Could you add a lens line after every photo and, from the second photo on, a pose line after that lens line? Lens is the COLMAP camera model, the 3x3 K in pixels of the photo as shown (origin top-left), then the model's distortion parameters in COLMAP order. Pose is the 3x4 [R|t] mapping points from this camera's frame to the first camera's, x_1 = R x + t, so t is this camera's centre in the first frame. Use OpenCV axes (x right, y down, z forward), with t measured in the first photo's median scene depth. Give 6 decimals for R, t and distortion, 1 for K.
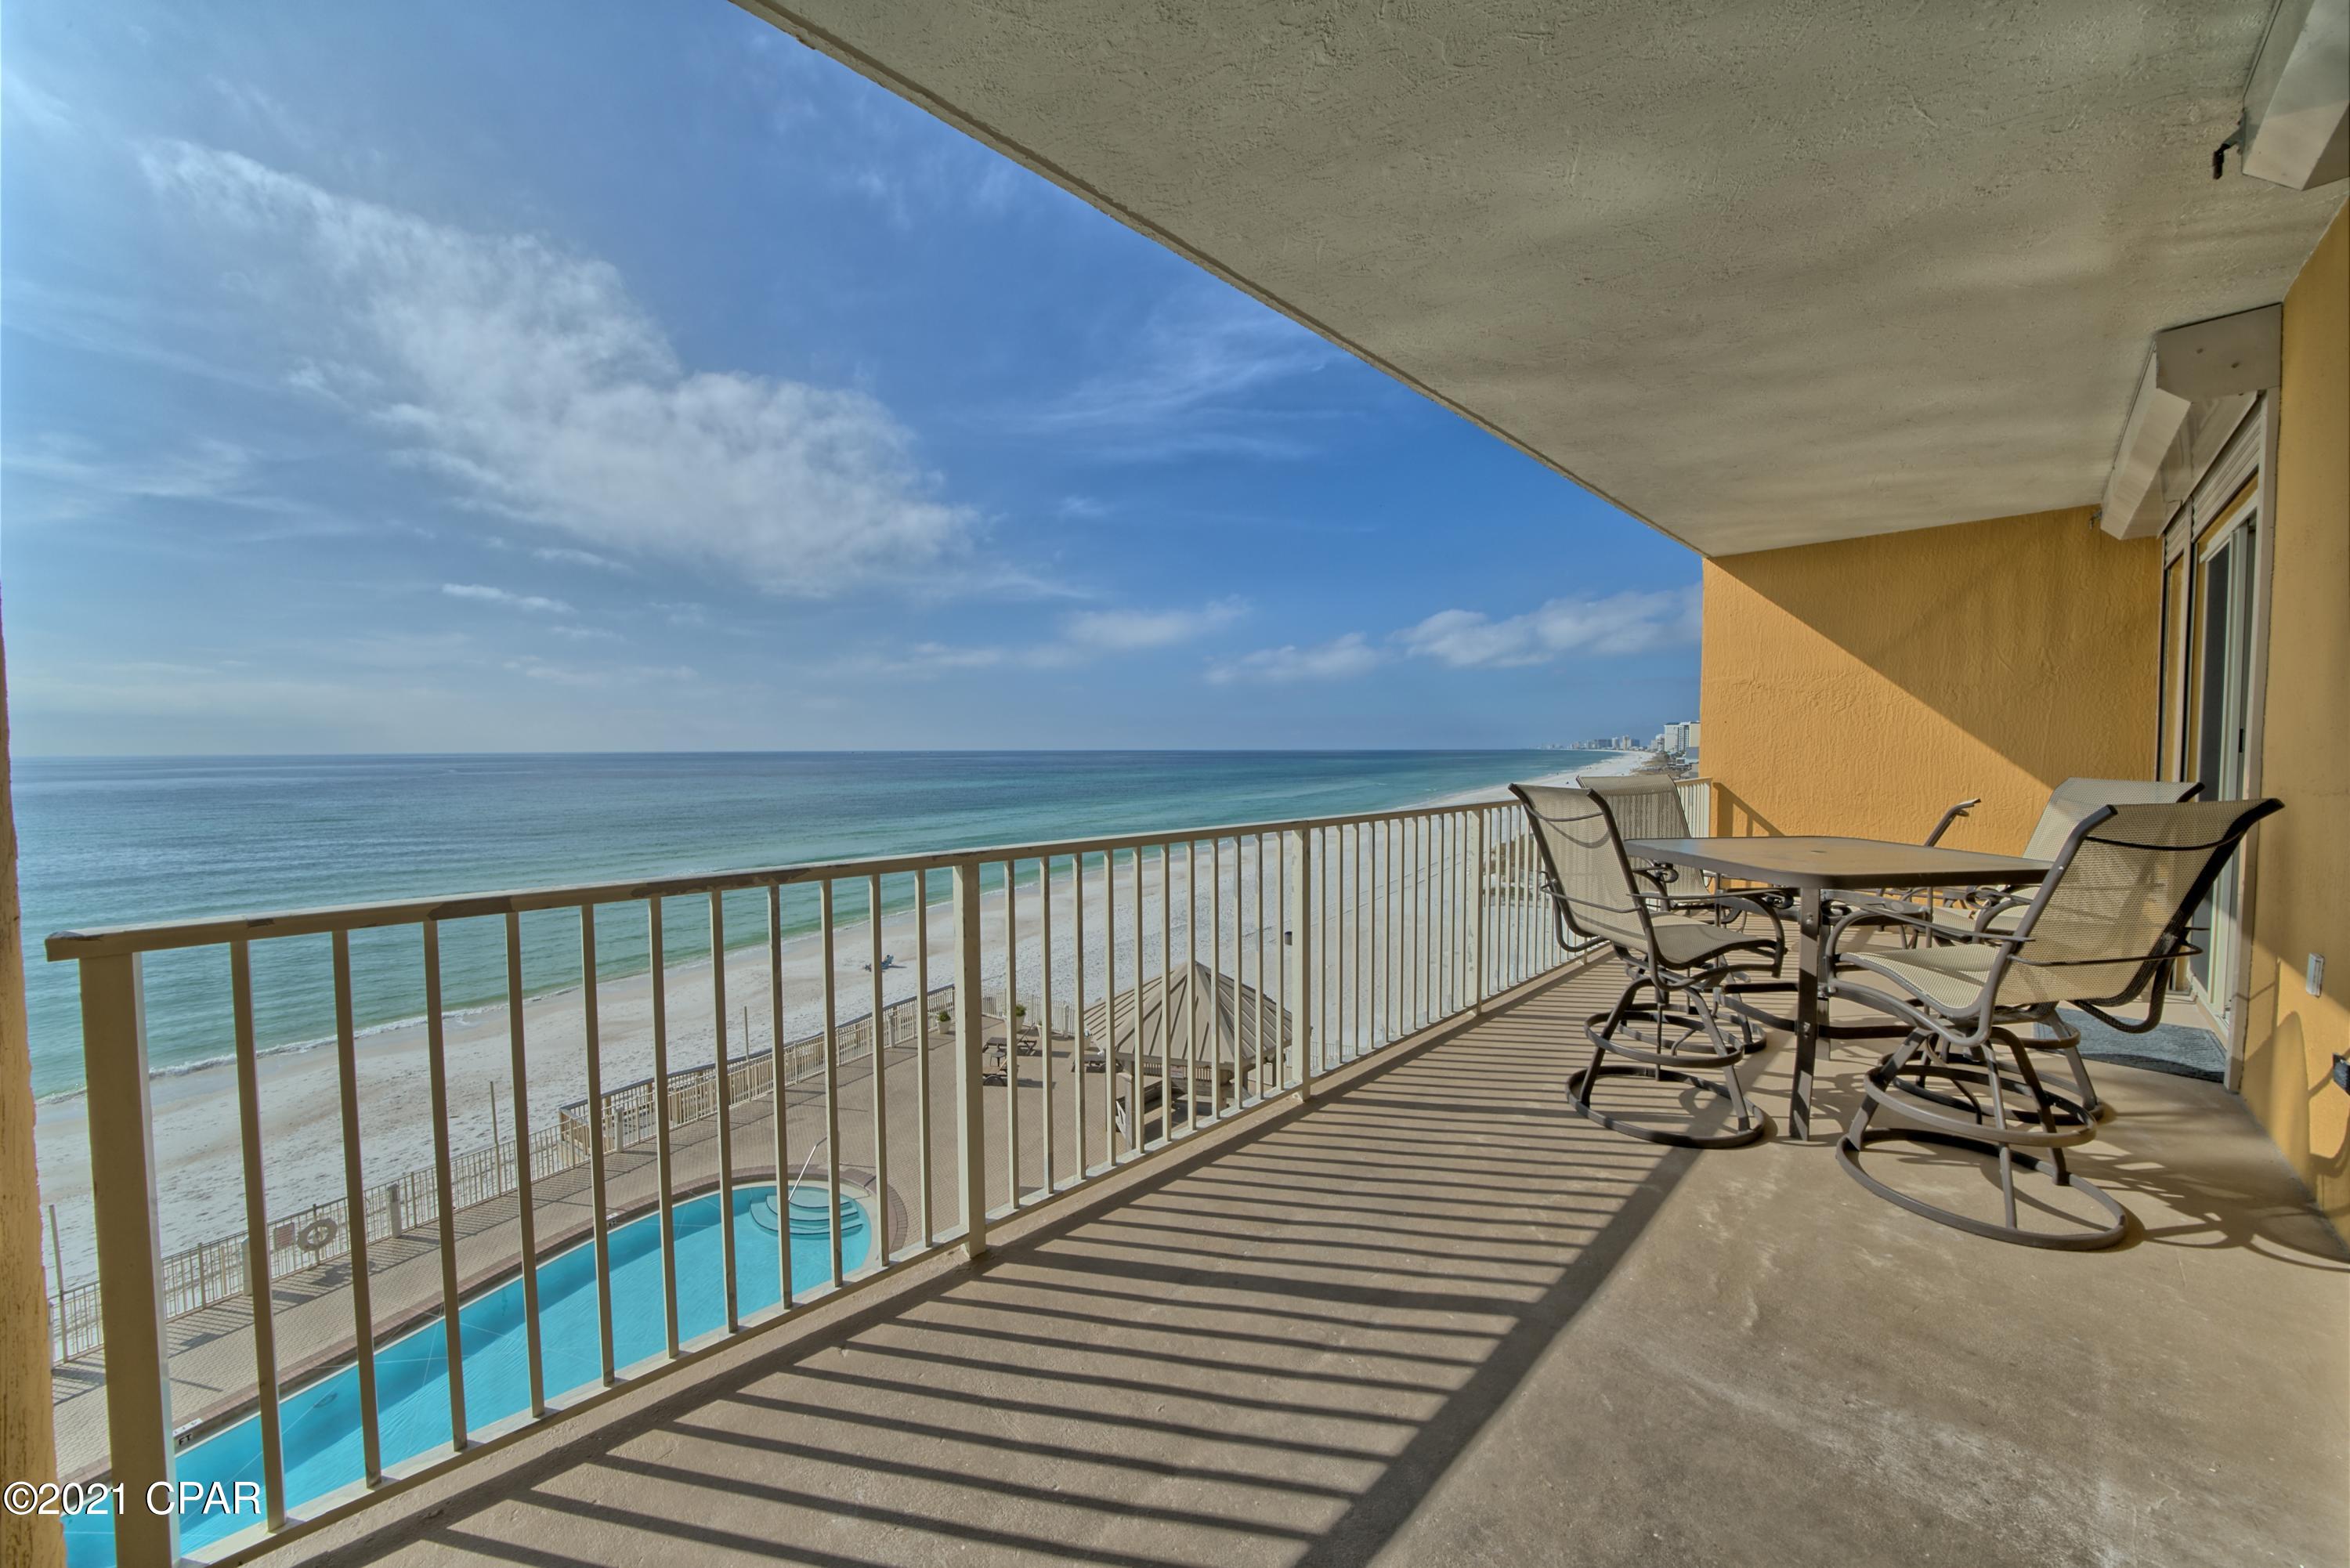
lens RADIAL K [[811.8, 0, 1170.5], [0, 811.8, 779.5], [0, 0, 1]] dist [-0.028810, 0.004014]
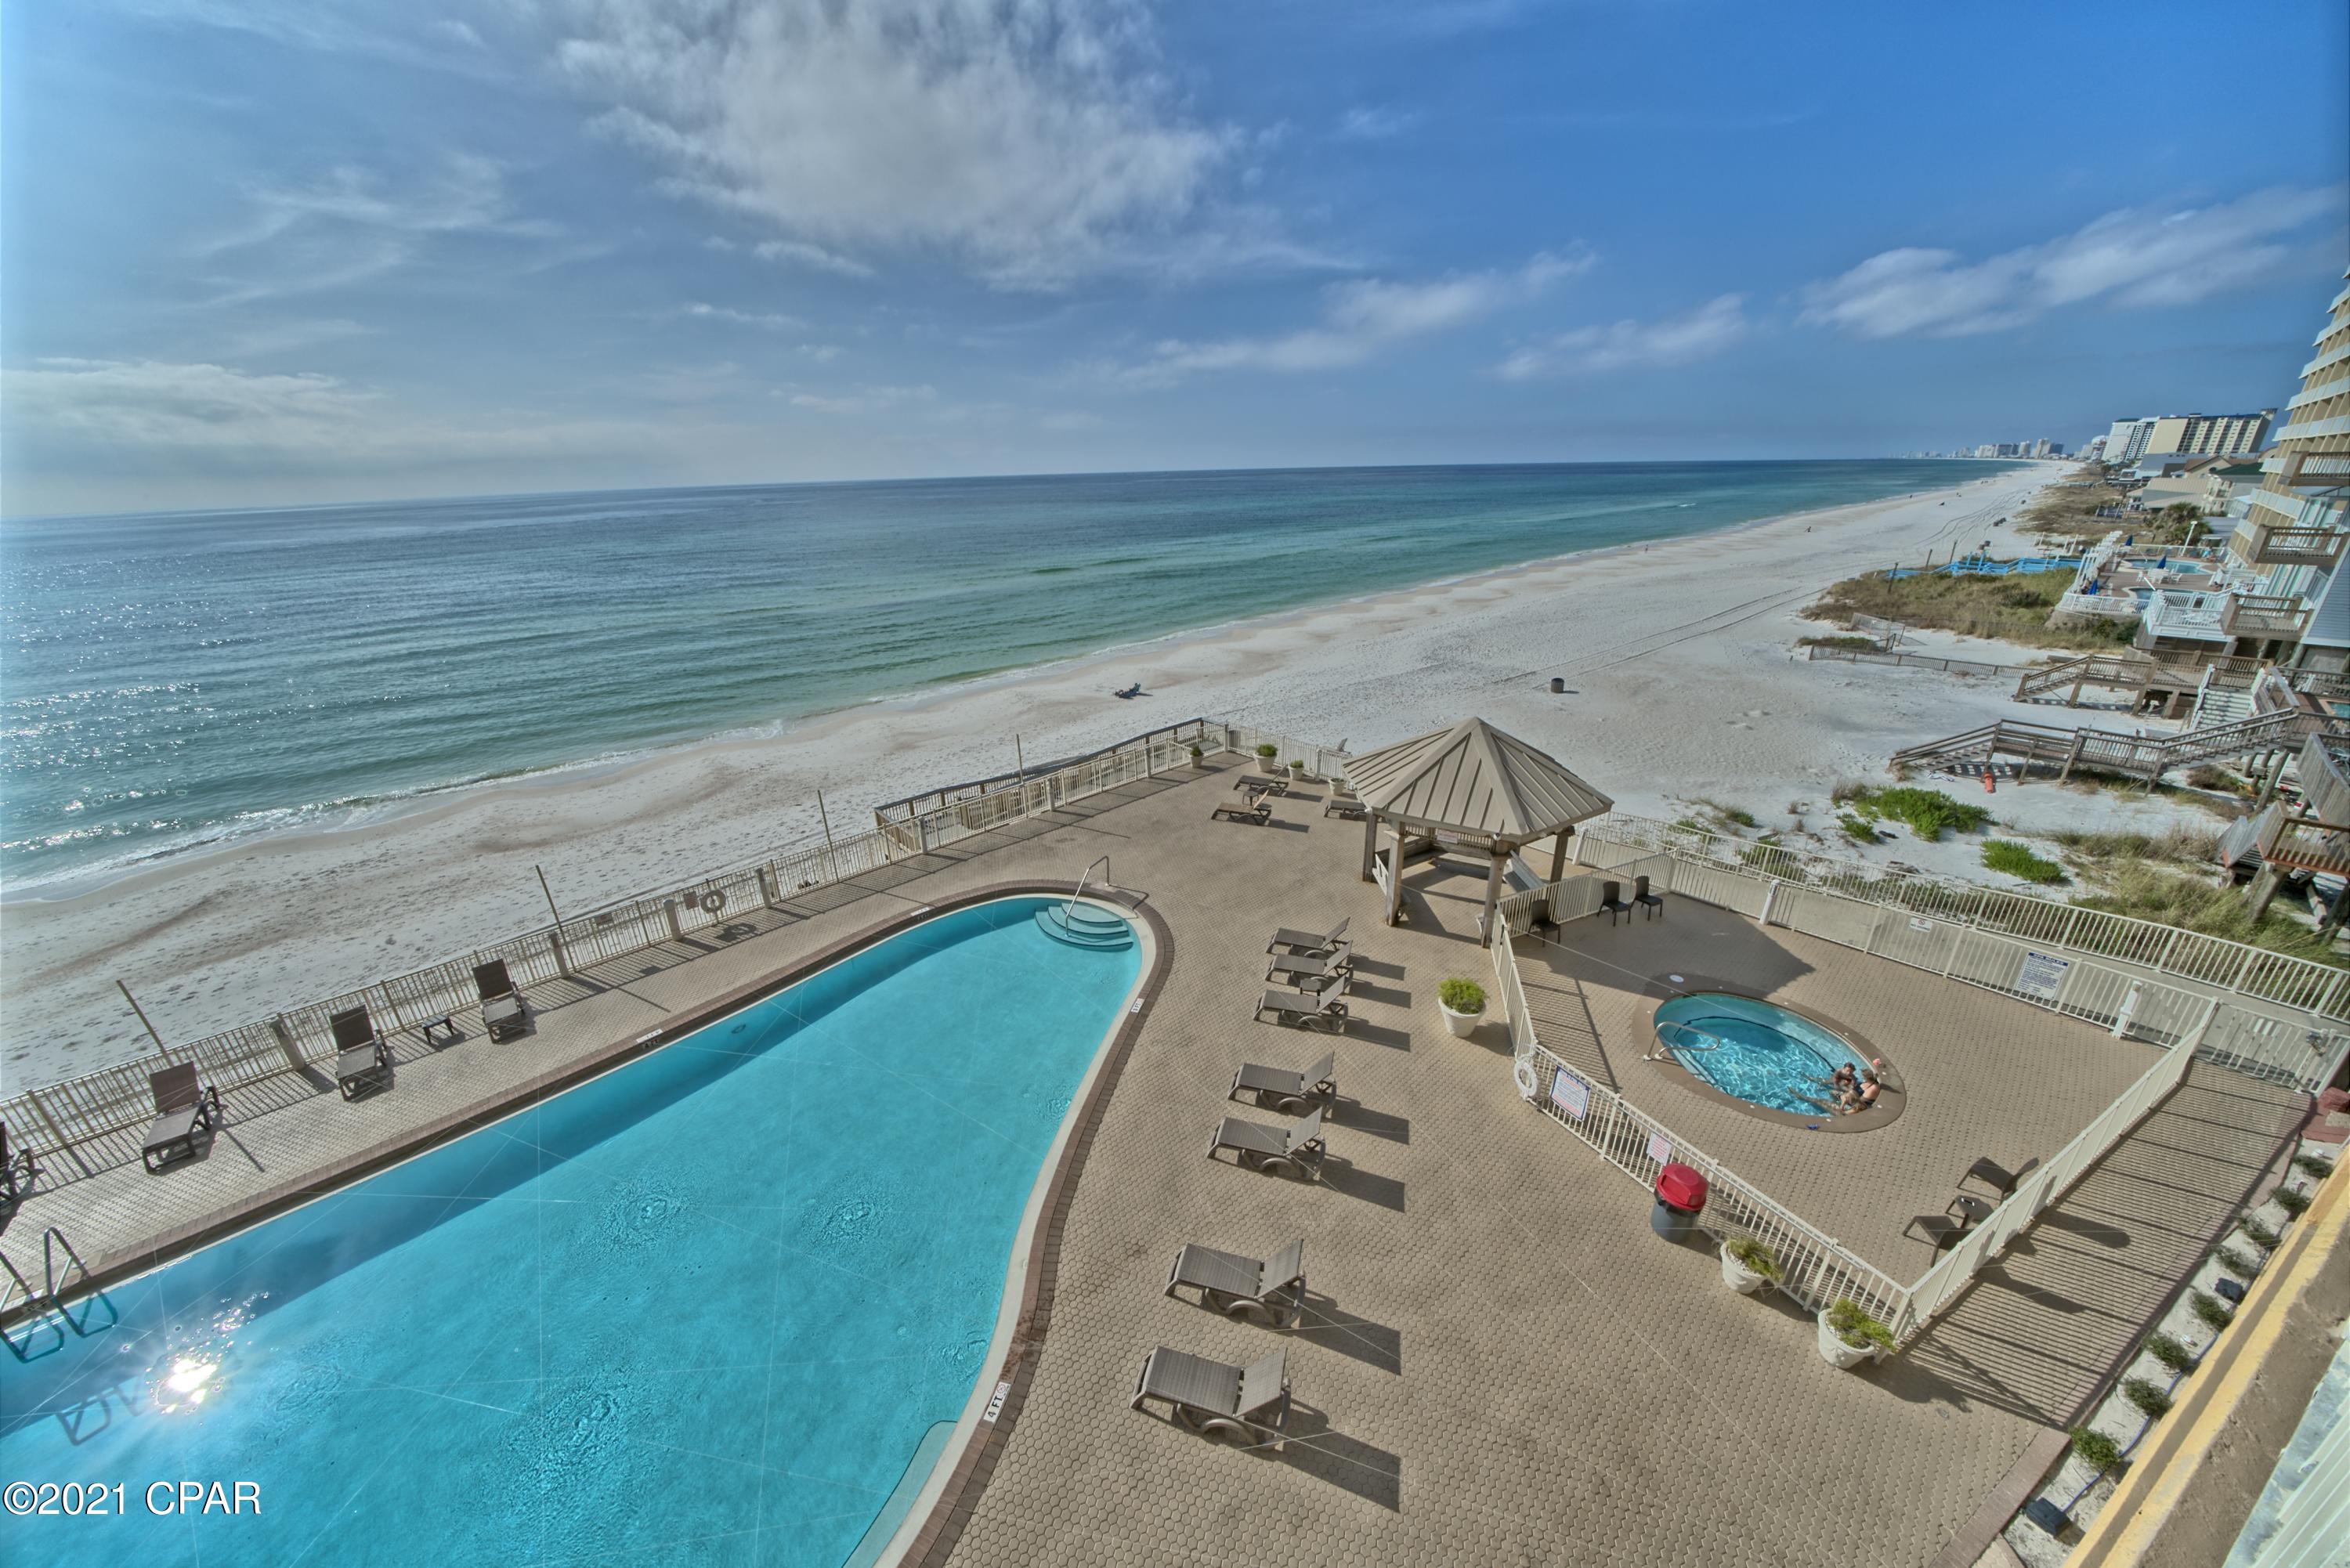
lens RADIAL K [[741.8, 0, 1188.8], [0, 741.8, 767.0], [0, 0, 1]] dist [-0.023951, 0.002772]
pose [[0.971511, 0.070741, -0.226190, -0.086900], [0.011583, 0.939098, 0.343453, -0.010318], [0.236711, -0.336288, 0.911525, 0.159532]]
